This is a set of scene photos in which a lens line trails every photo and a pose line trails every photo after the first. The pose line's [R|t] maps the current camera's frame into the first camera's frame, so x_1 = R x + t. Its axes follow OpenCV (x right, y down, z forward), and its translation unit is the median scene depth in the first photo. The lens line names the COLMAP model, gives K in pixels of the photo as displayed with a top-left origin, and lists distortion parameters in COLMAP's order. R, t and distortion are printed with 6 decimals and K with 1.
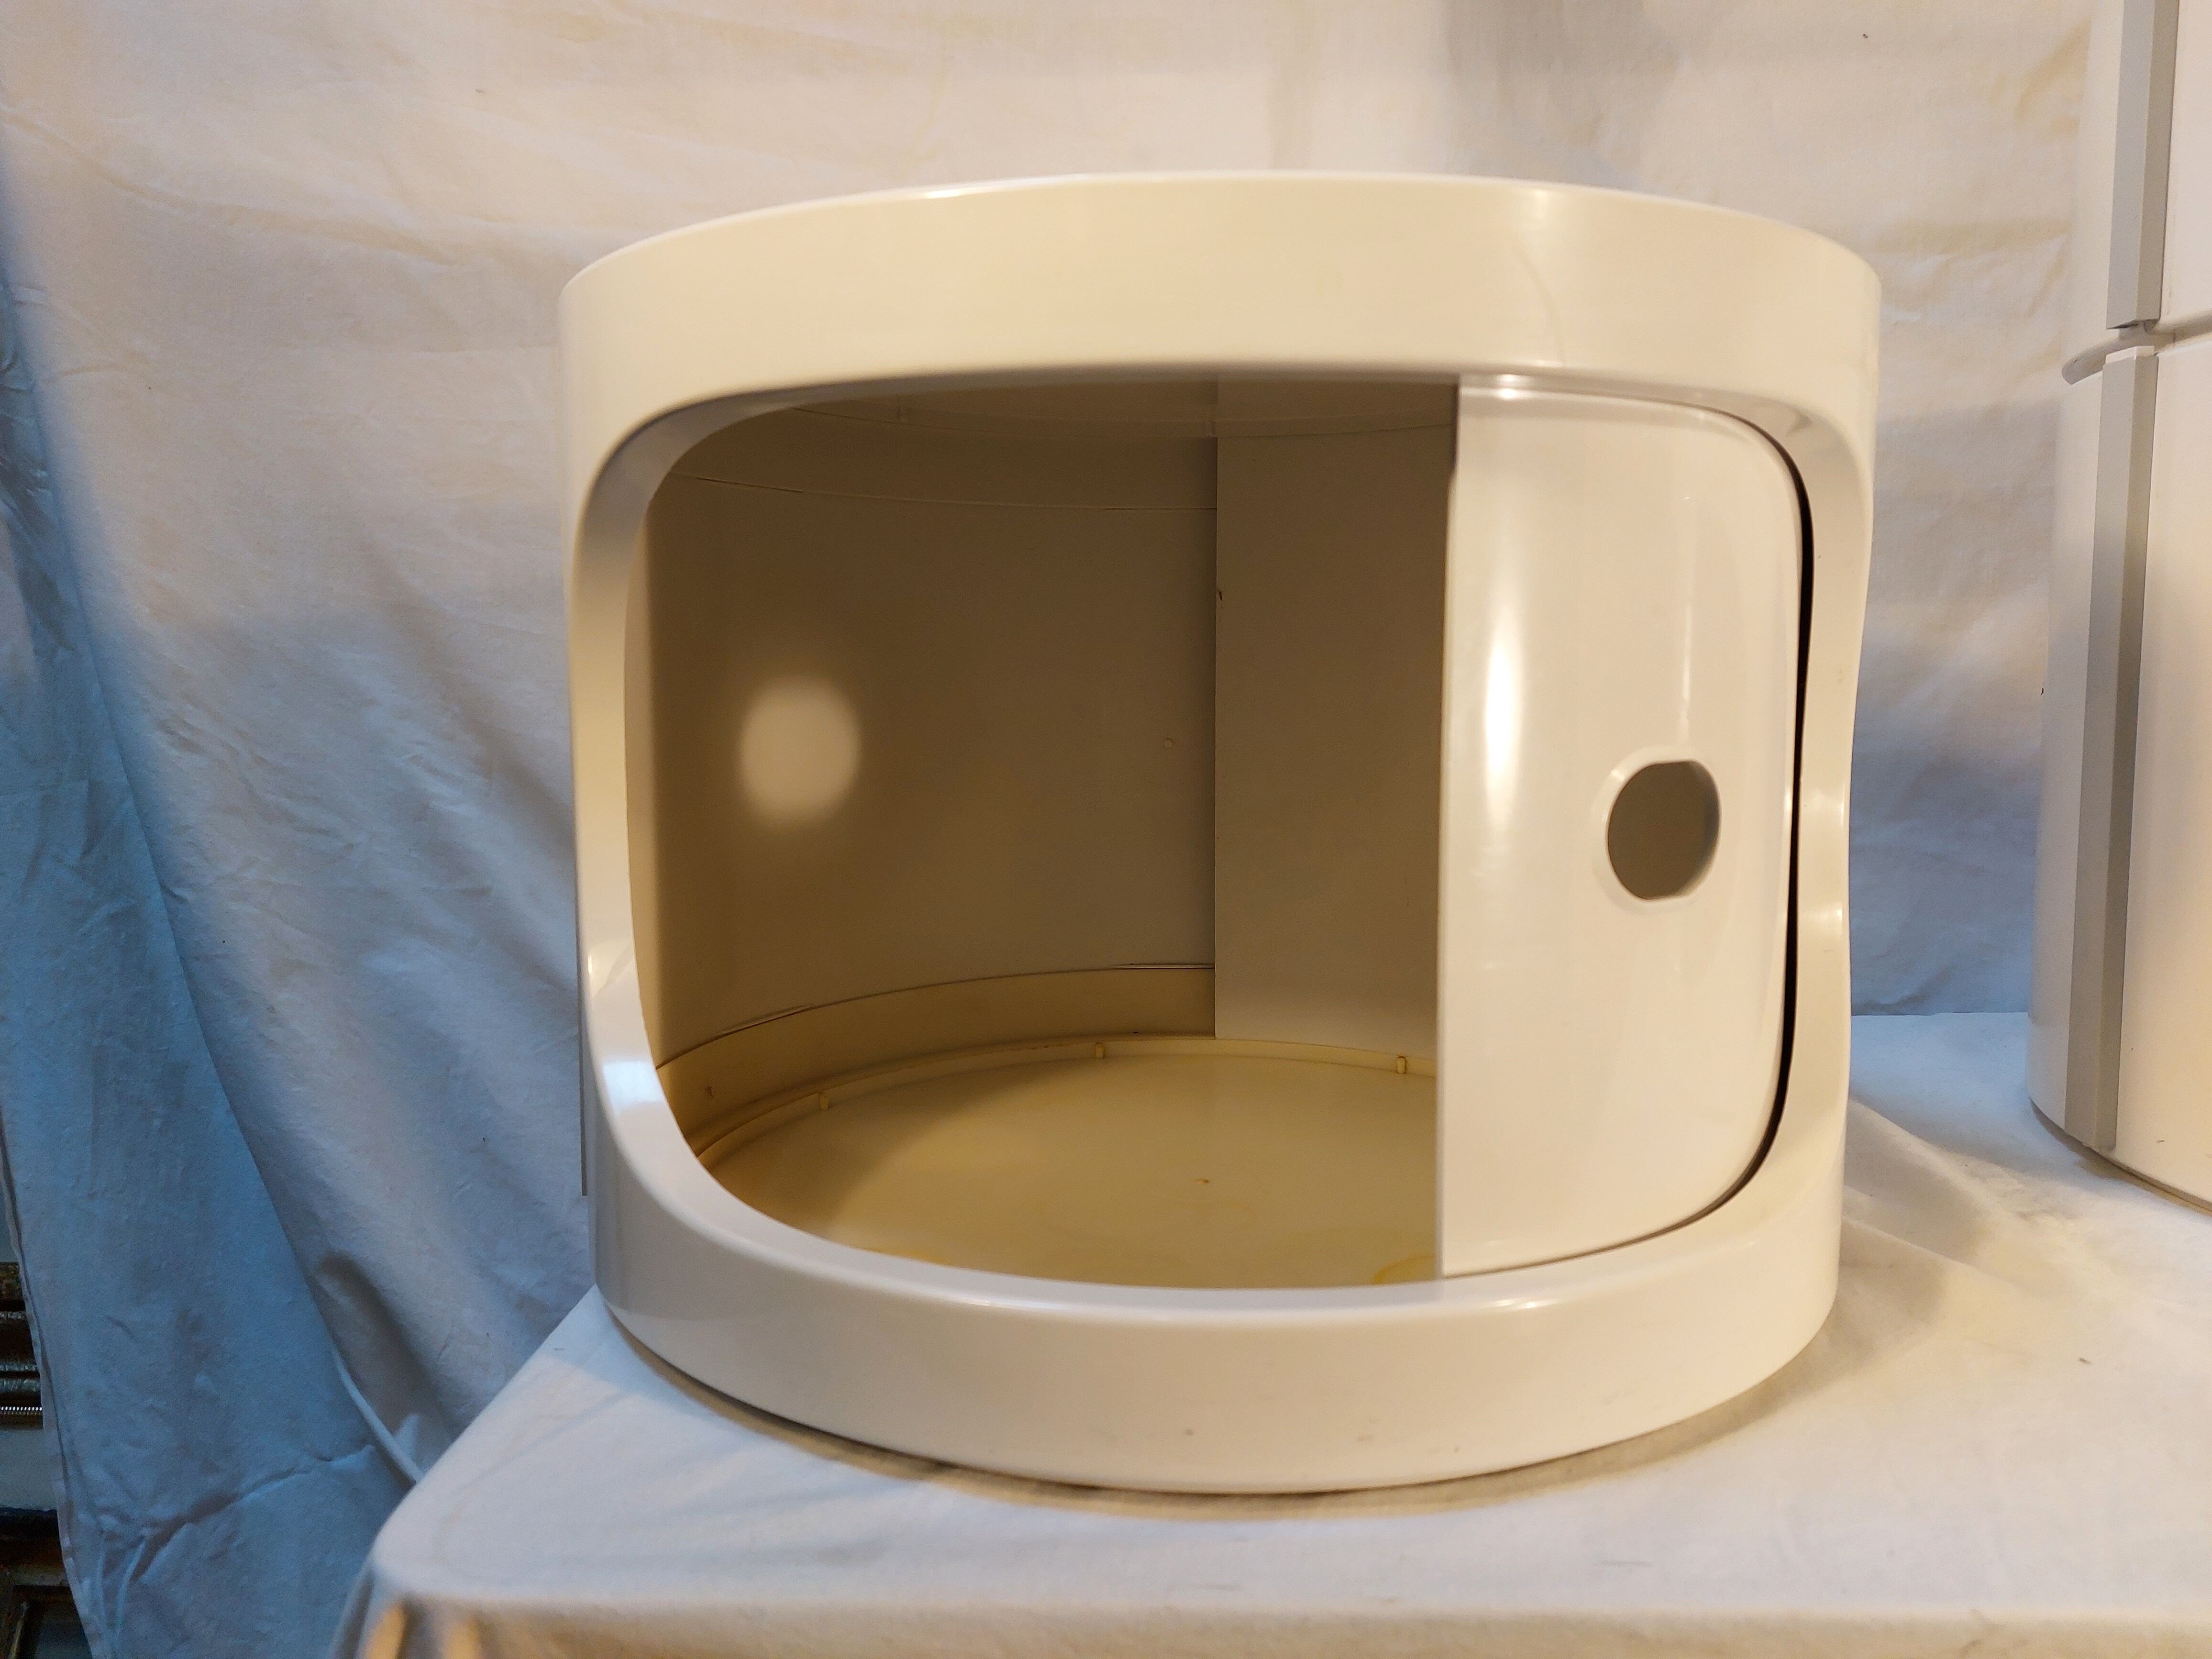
lens RADIAL K [[1595.8, 0, 1125.9], [0, 1595.8, 789.3], [0, 0, 1]] dist [0.039412, -0.033917]
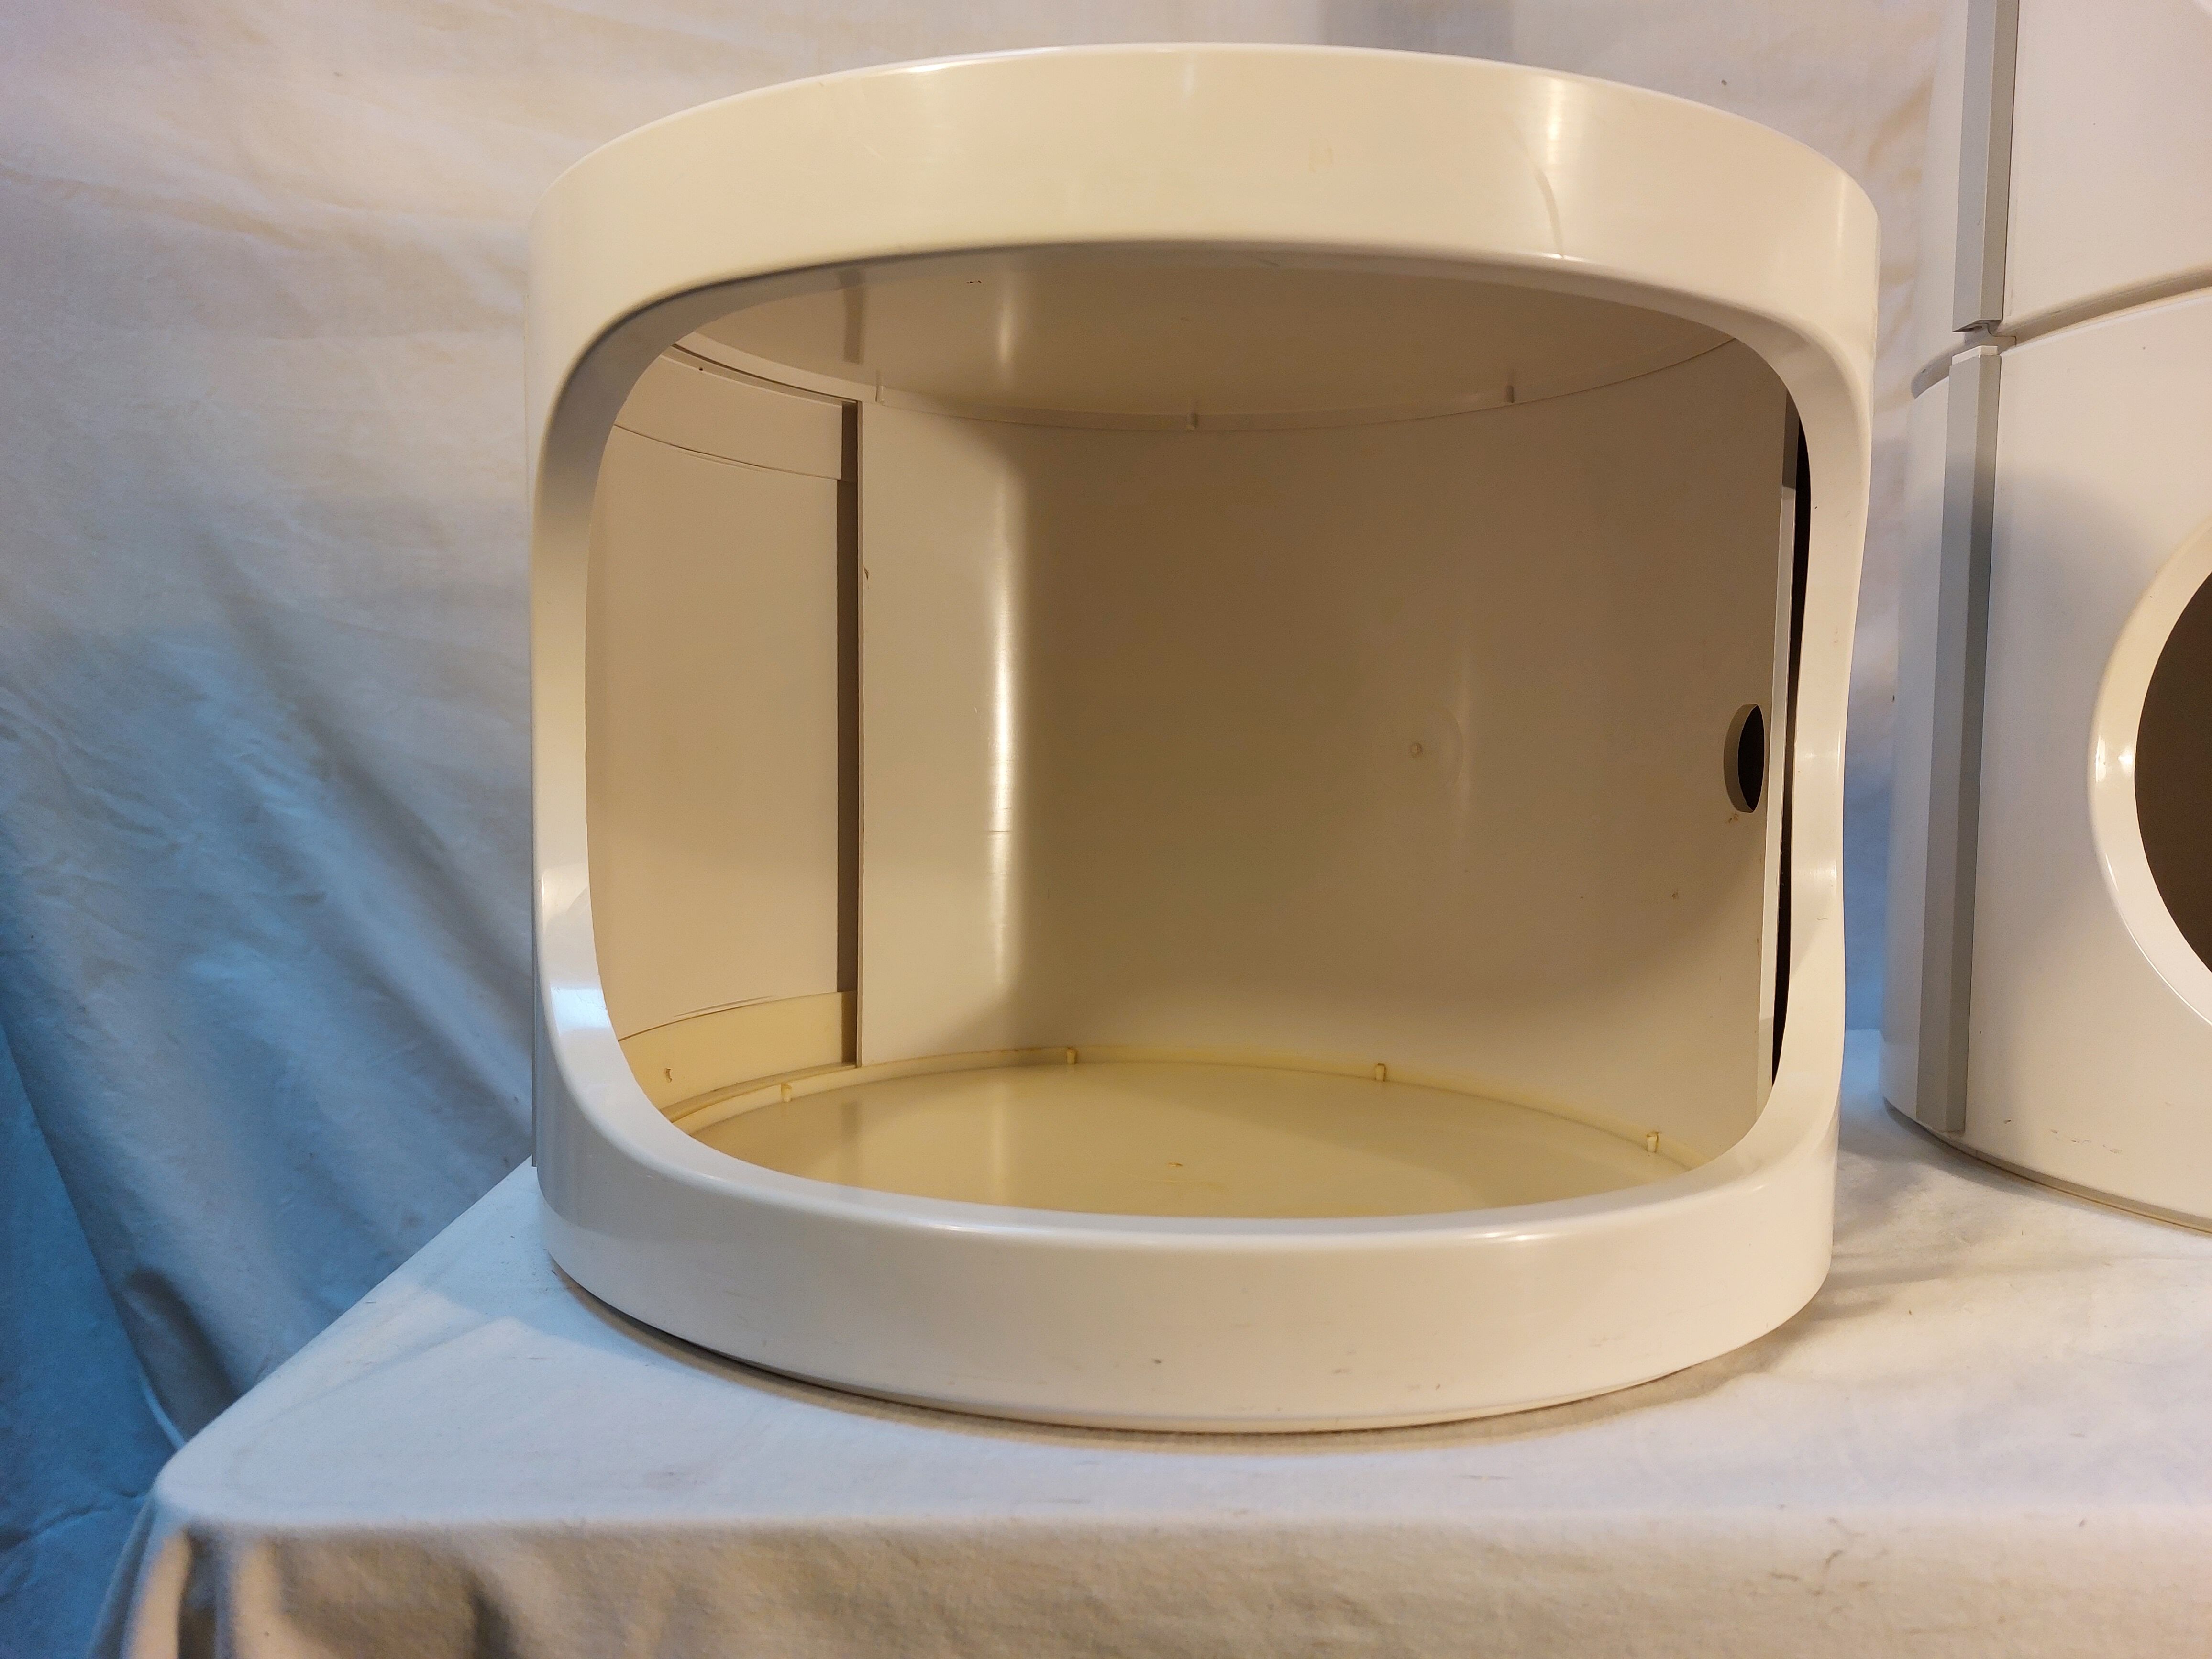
lens RADIAL K [[1613.1, 0, 1106.0], [0, 1613.1, 829.5], [0, 0, 1]] dist [-0.000149, 0.003822]
pose [[0.997812, 0.013830, 0.064654, 0.005304], [-0.011859, 0.999456, -0.030768, 0.051336], [-0.065044, 0.029934, 0.997433, 0.013408]]
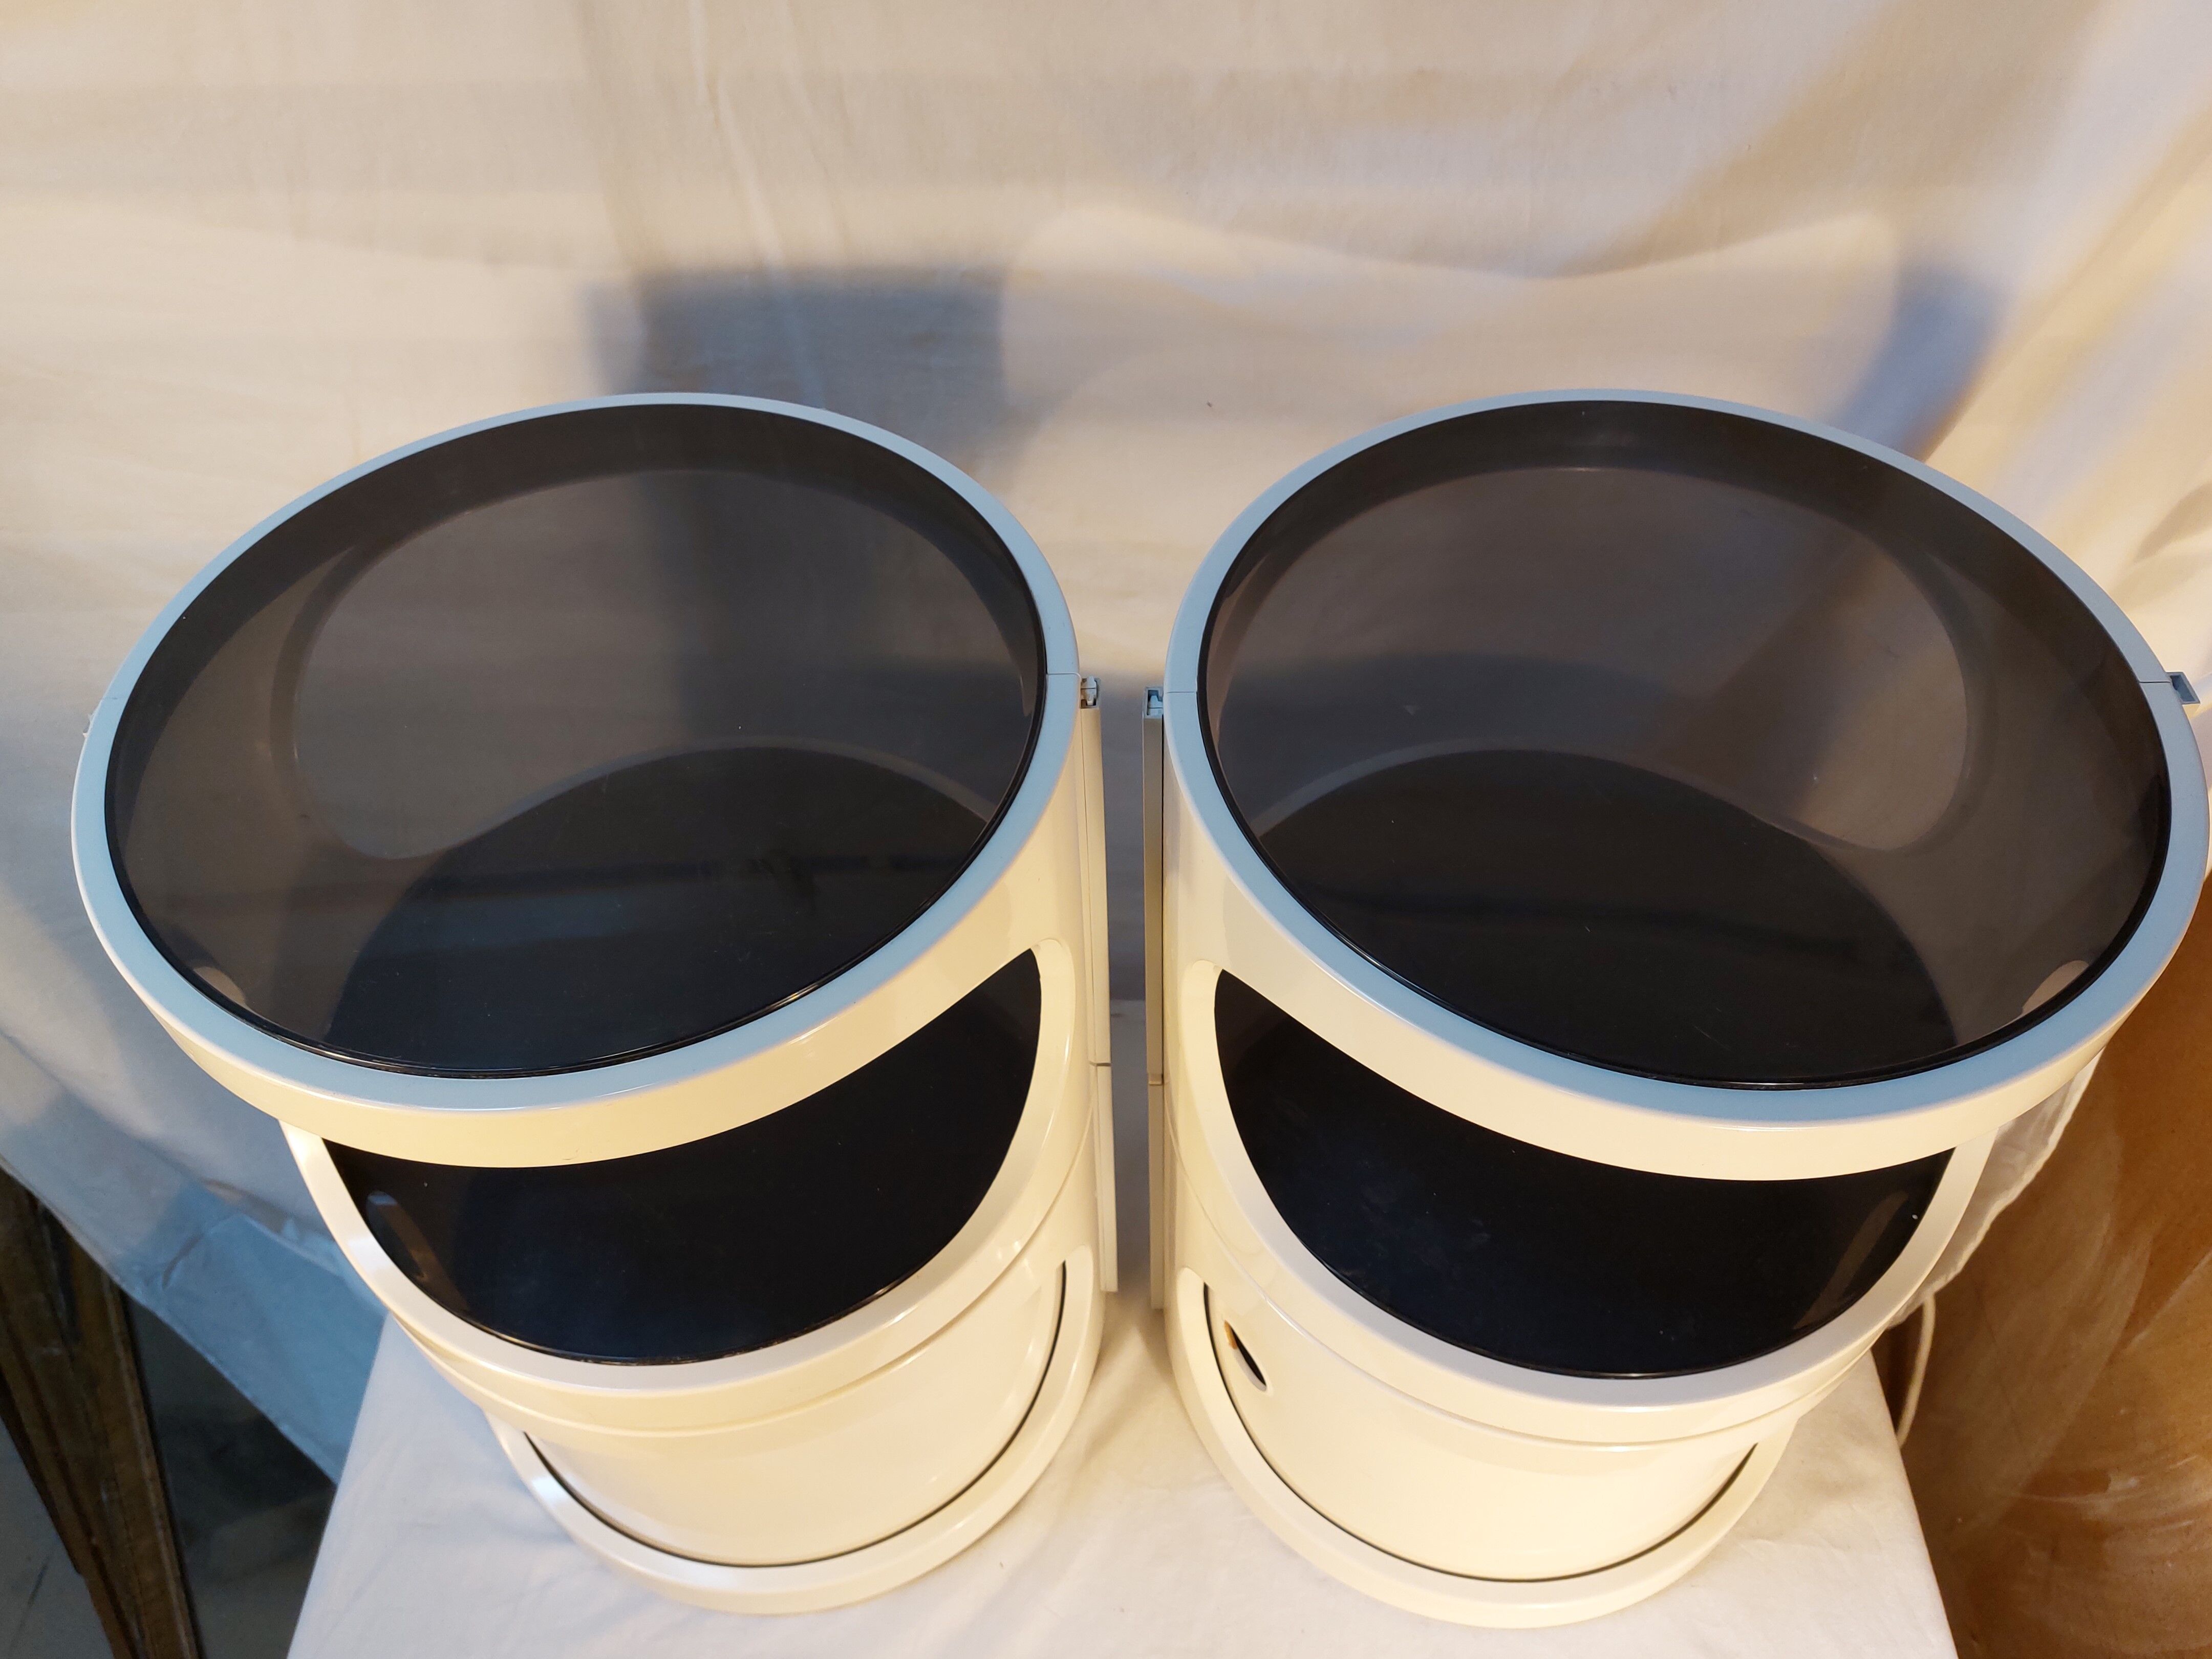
lens RADIAL K [[1716.8, 0, 1106.0], [0, 1716.8, 829.5], [0, 0, 1]] dist [-0.004752, 0.006744]
pose [[0.999897, -0.013930, -0.003330, 0.411401], [0.012299, 0.715991, 0.698001, -1.114137], [-0.007339, -0.697971, 0.716089, -0.004746]]
